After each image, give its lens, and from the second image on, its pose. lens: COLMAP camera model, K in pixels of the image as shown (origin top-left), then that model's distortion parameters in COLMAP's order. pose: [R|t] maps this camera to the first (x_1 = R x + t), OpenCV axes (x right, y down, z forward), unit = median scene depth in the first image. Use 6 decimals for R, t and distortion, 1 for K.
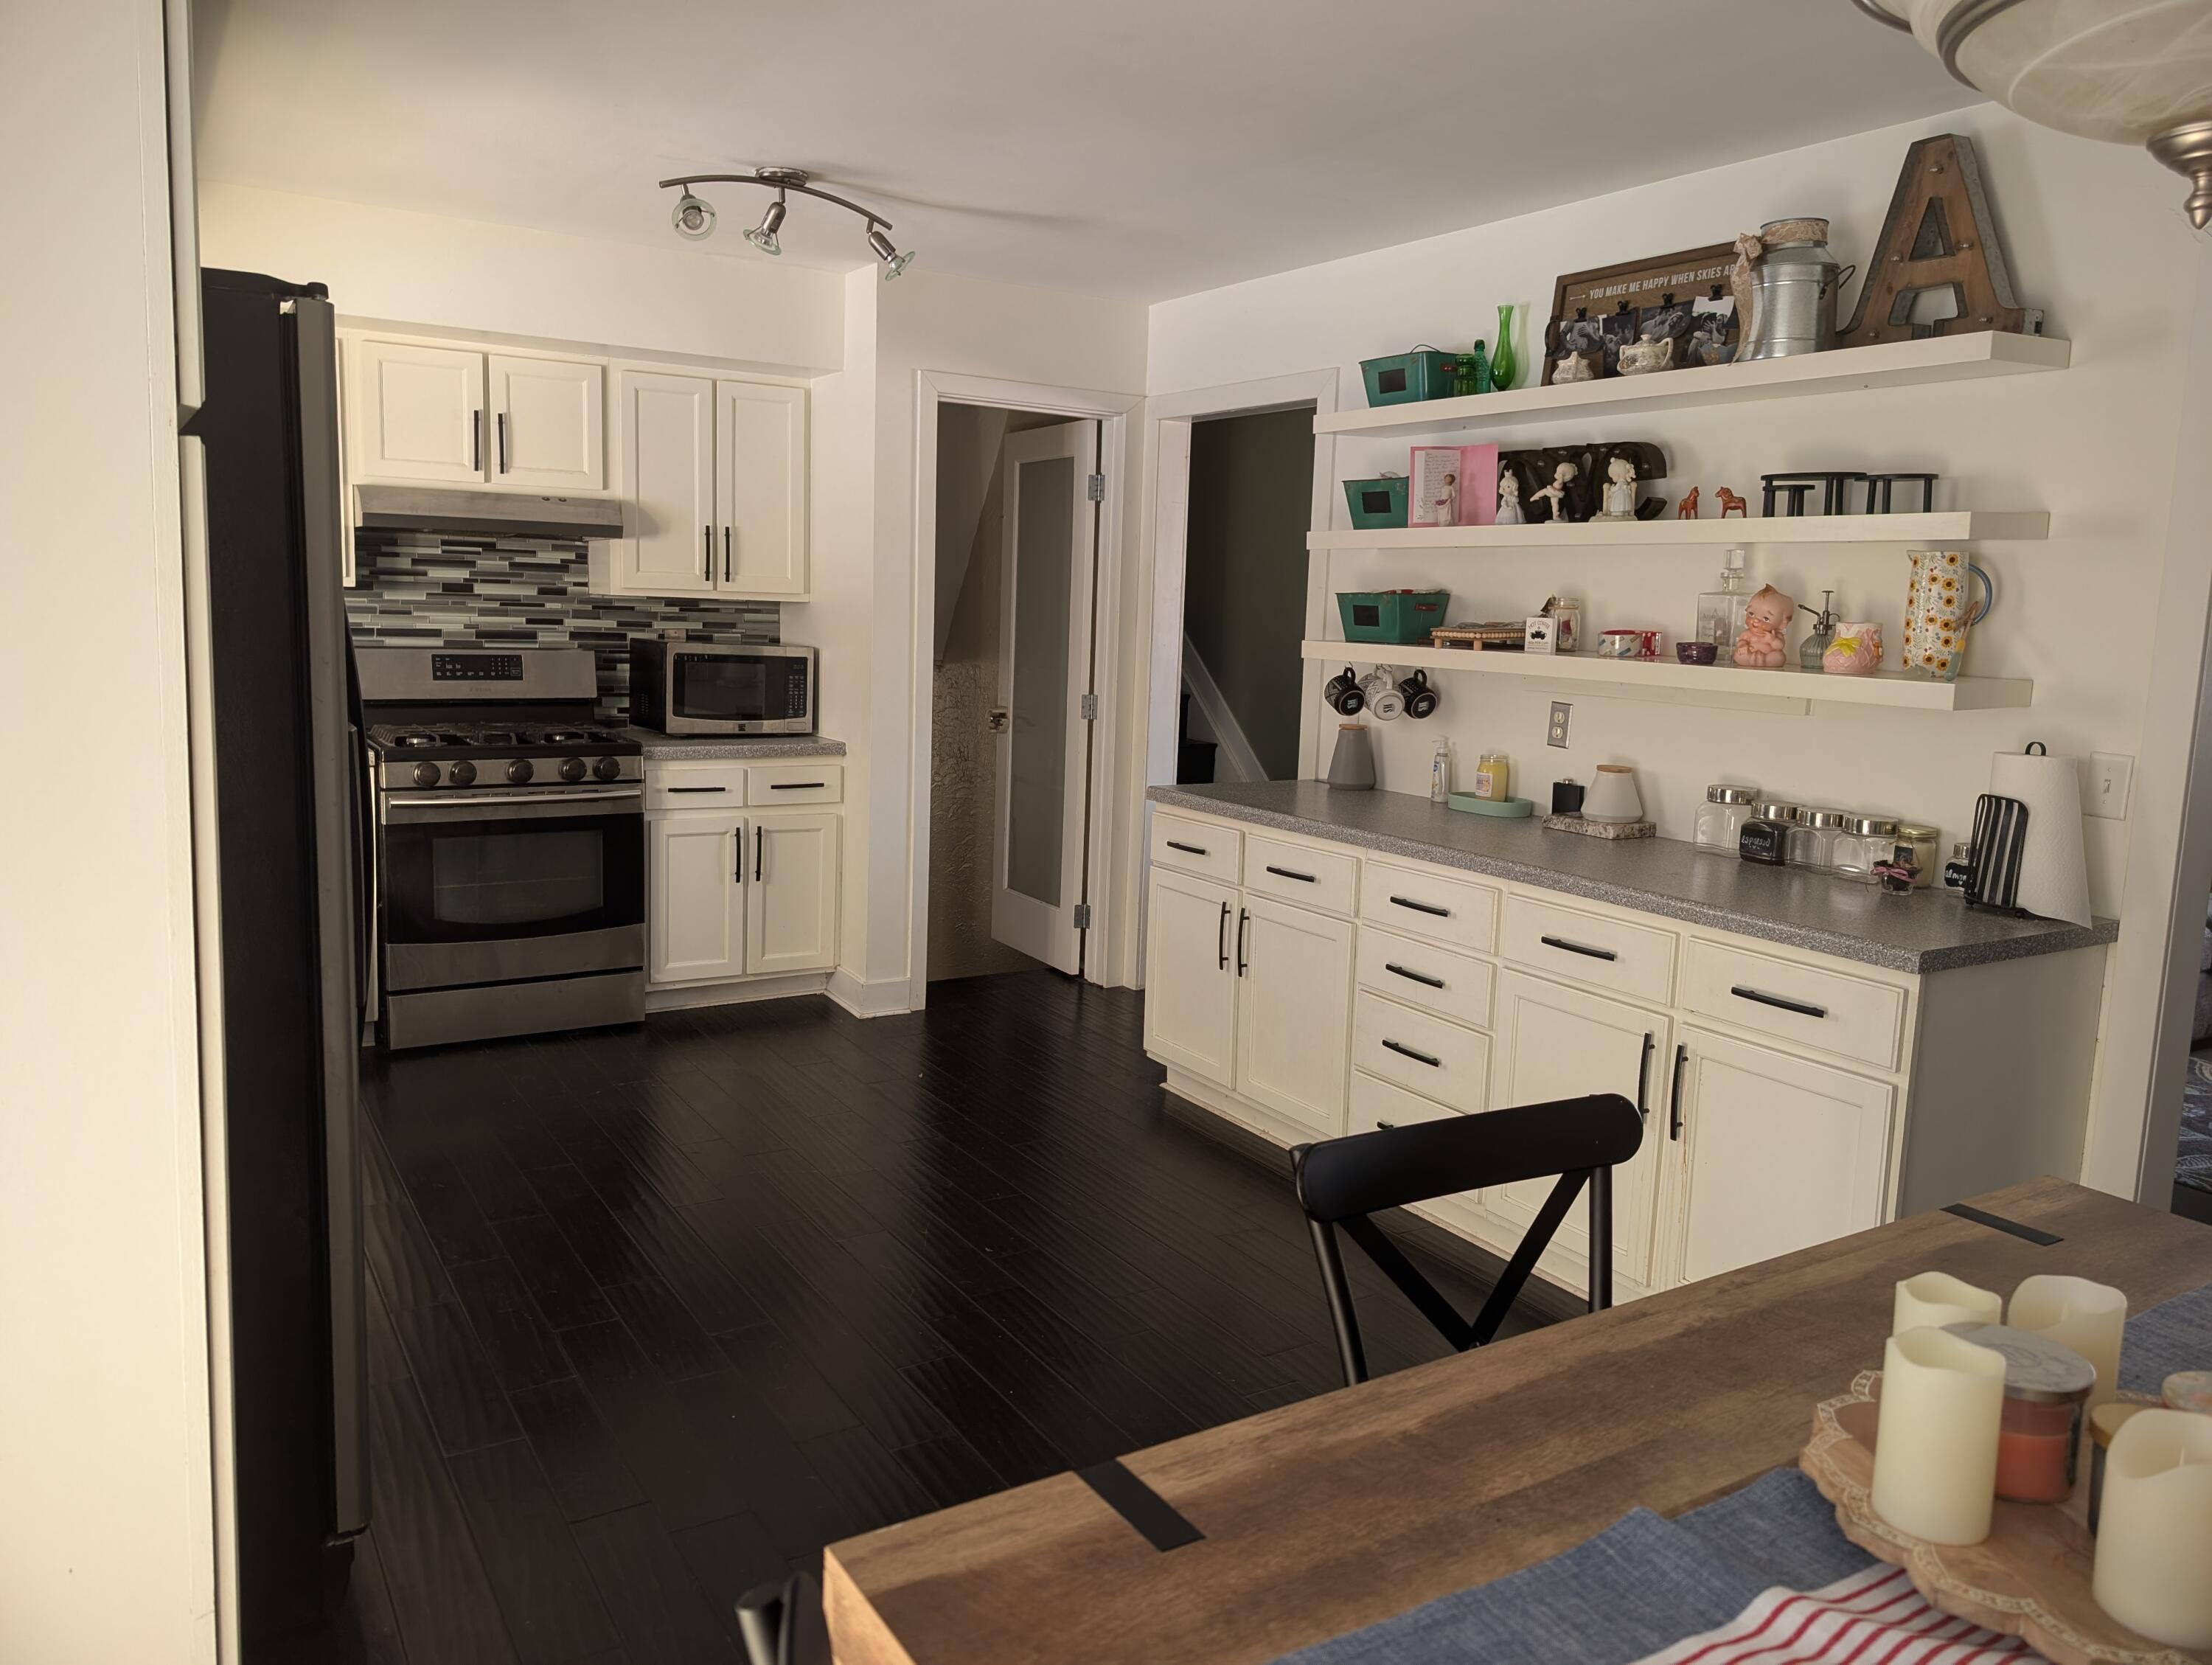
lens RADIAL K [[1580.3, 0, 1127.3], [0, 1580.3, 787.6], [0, 0, 1]] dist [0.000125, -0.006431]
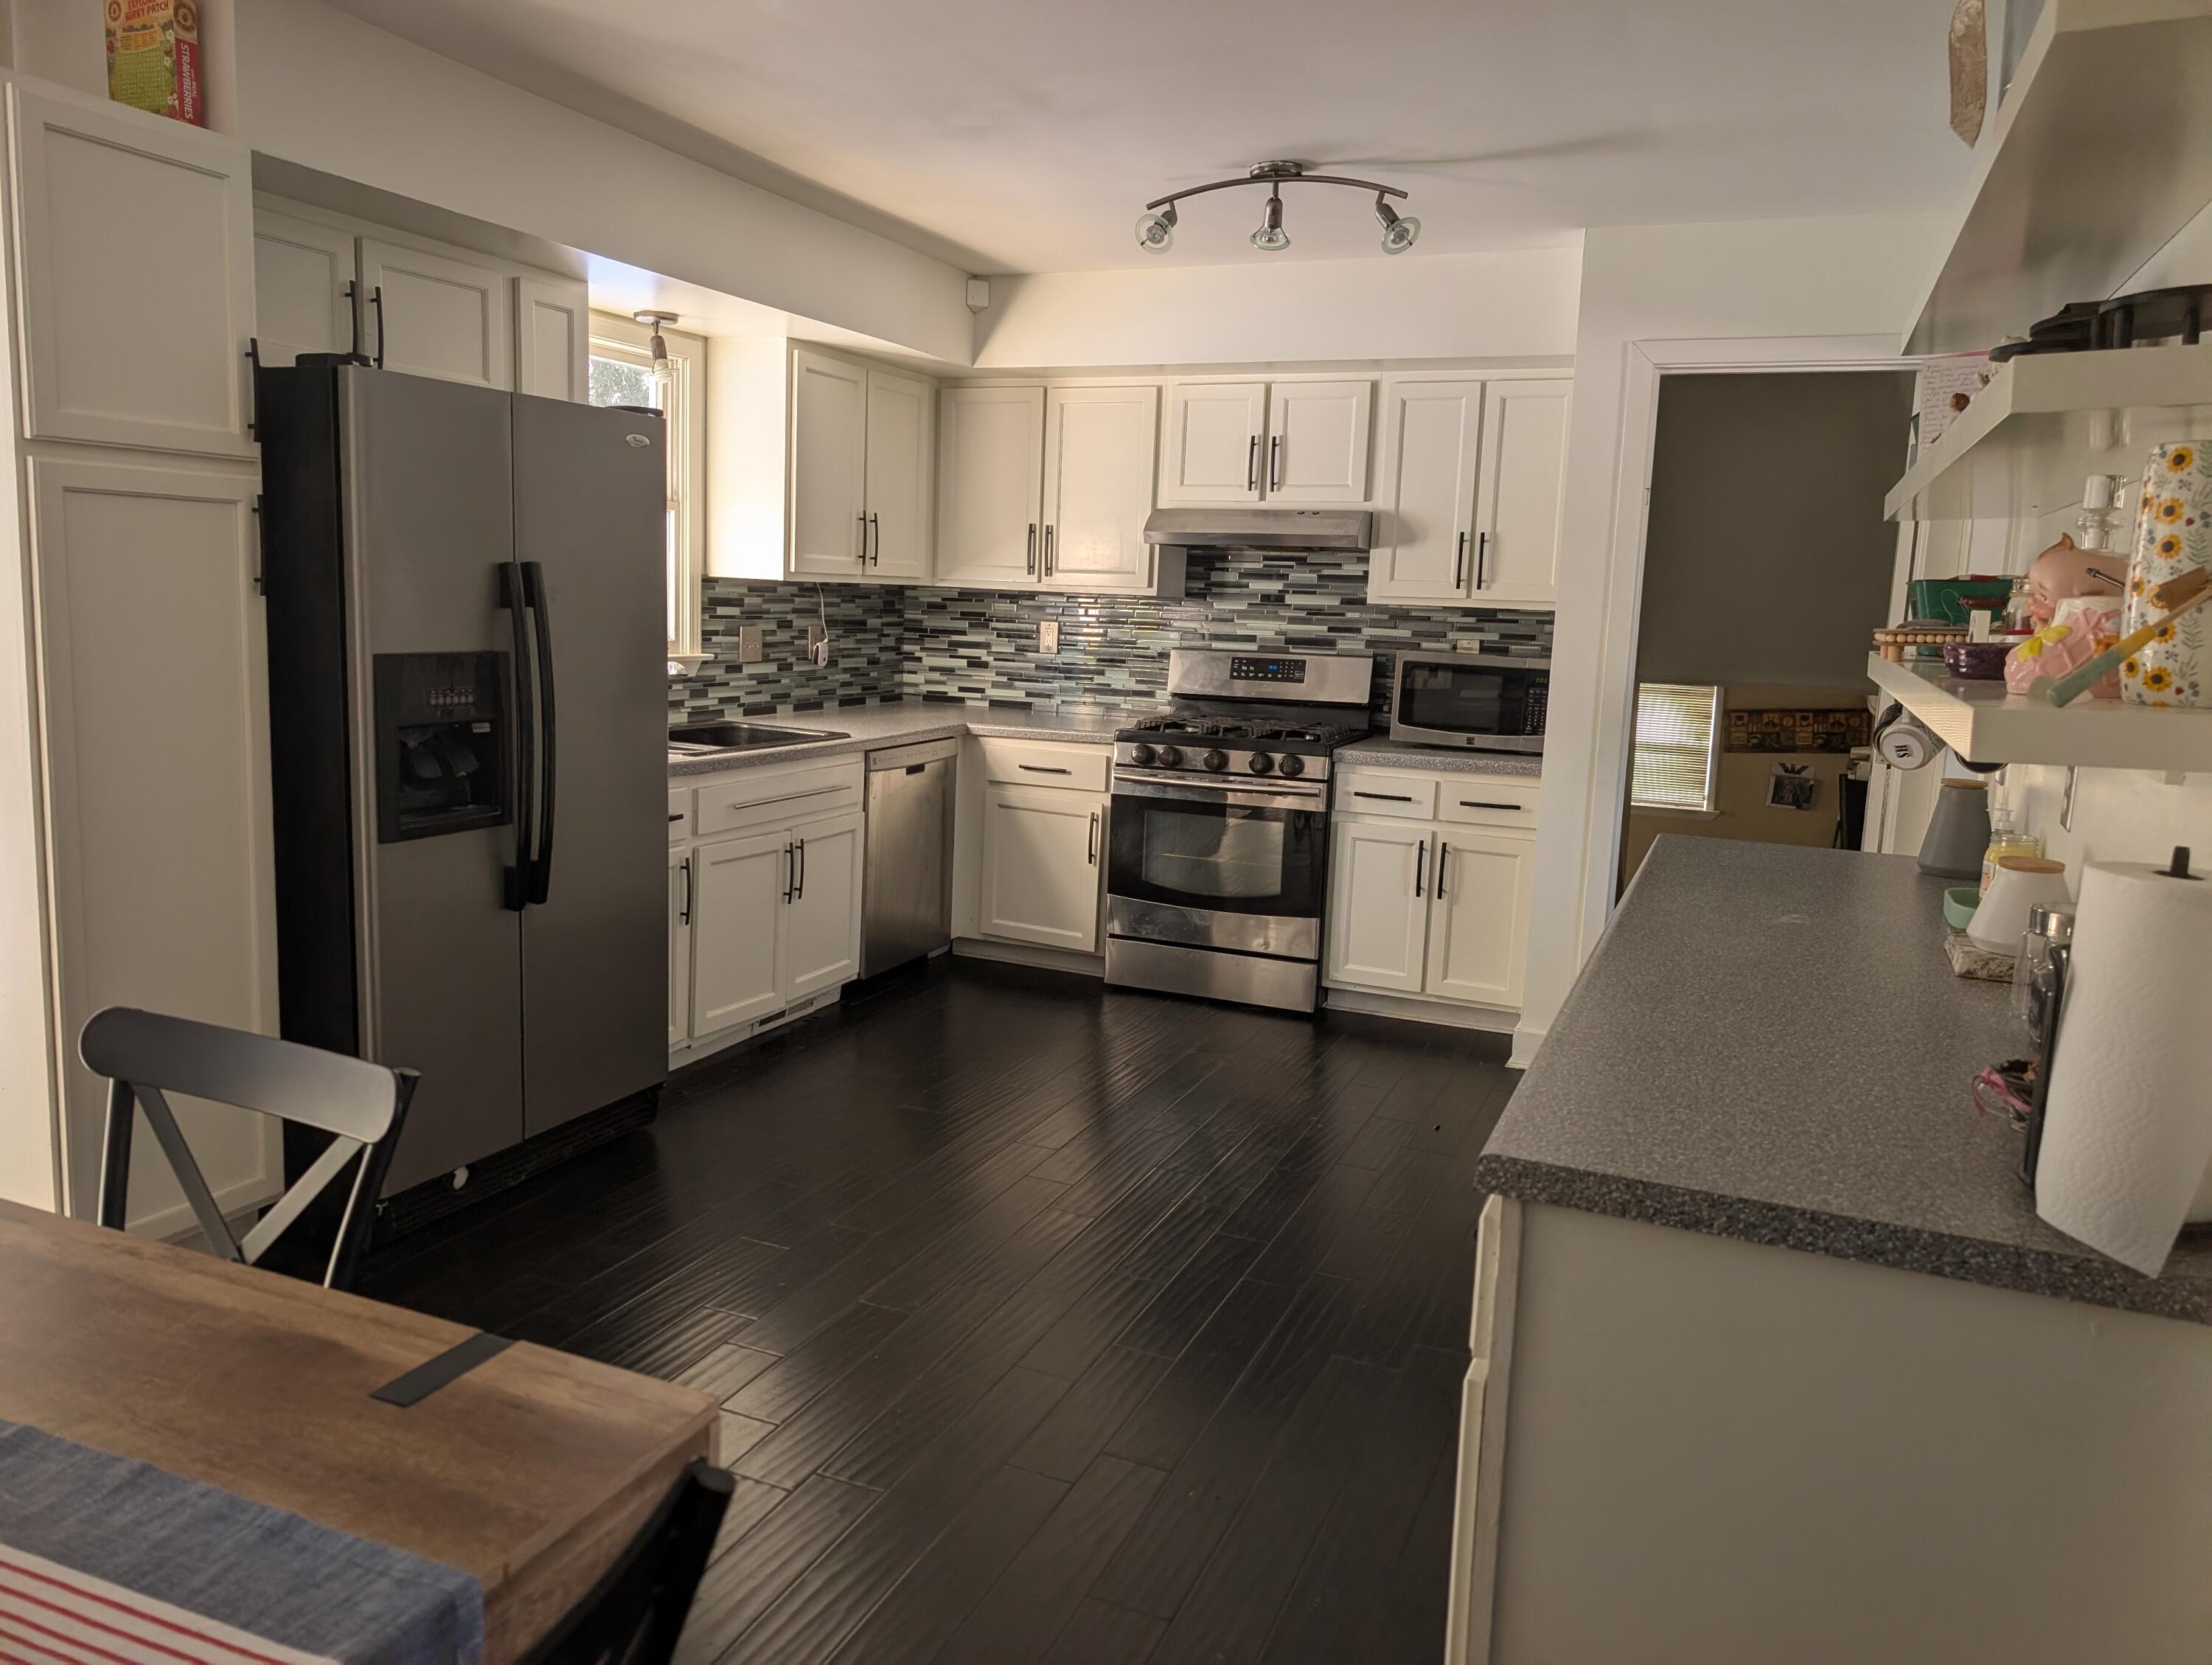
lens RADIAL K [[1580.3, 0, 1099.3], [0, 1580.3, 825.8], [0, 0, 1]] dist [0.000125, -0.006431]
pose [[0.562032, 0.107447, -0.820107, 0.440026], [-0.110603, 0.992385, 0.054220, -0.014544], [0.819687, 0.060233, 0.569636, 0.279358]]
